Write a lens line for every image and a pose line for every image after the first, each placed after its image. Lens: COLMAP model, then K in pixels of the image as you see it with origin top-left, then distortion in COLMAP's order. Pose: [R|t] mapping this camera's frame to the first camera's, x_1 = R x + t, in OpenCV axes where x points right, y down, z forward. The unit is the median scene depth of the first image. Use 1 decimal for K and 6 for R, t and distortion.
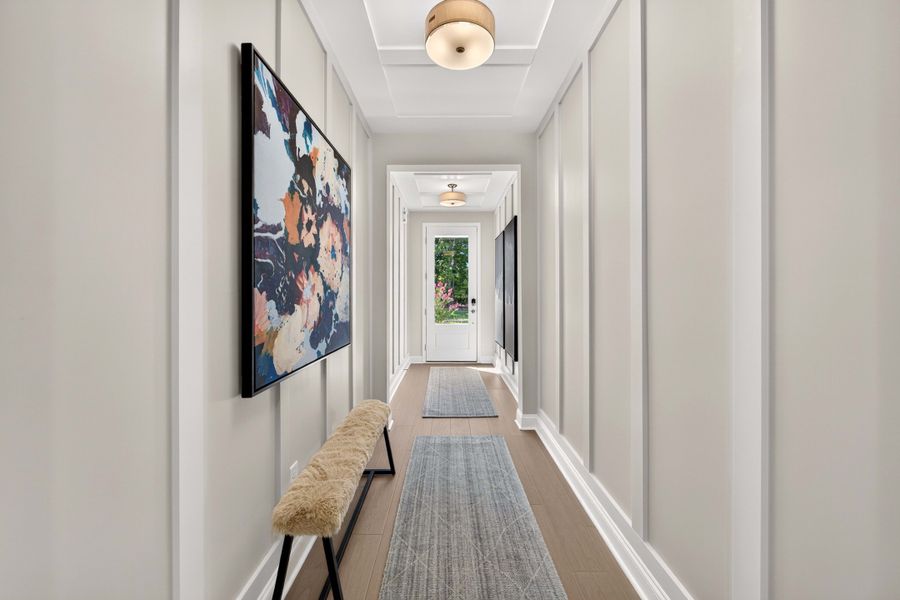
lens RADIAL K [[354.3, 0, 448.3], [0, 354.3, 294.8], [0, 0, 1]] dist [0.002336, -0.002161]
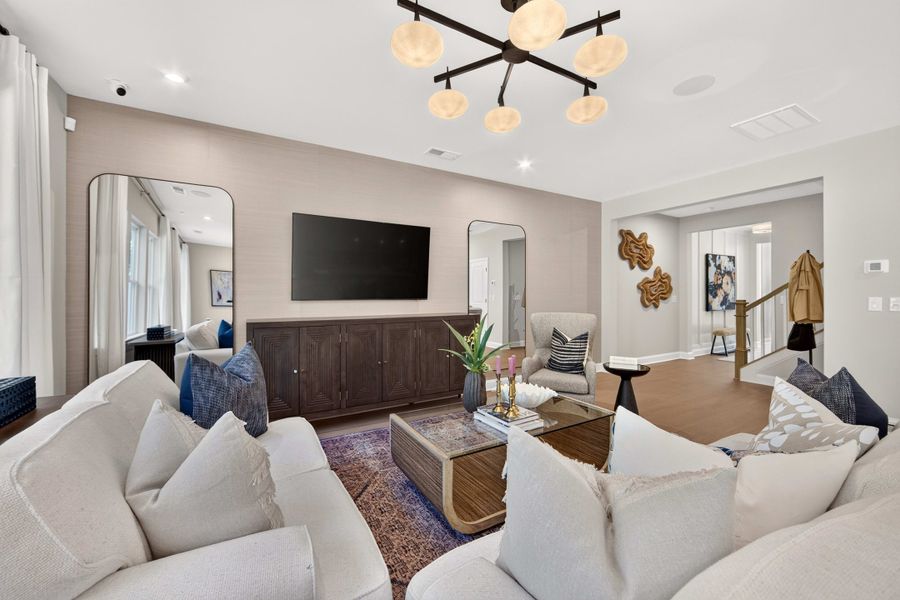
lens RADIAL K [[354.3, 0, 454.5], [0, 354.3, 295.1], [0, 0, 1]] dist [0.002336, -0.002161]
pose [[0.505815, -0.001931, -0.862640, 1.889981], [0.002037, 0.999997, -0.001045, 0.005578], [0.862639, -0.001228, 0.505818, -4.426747]]
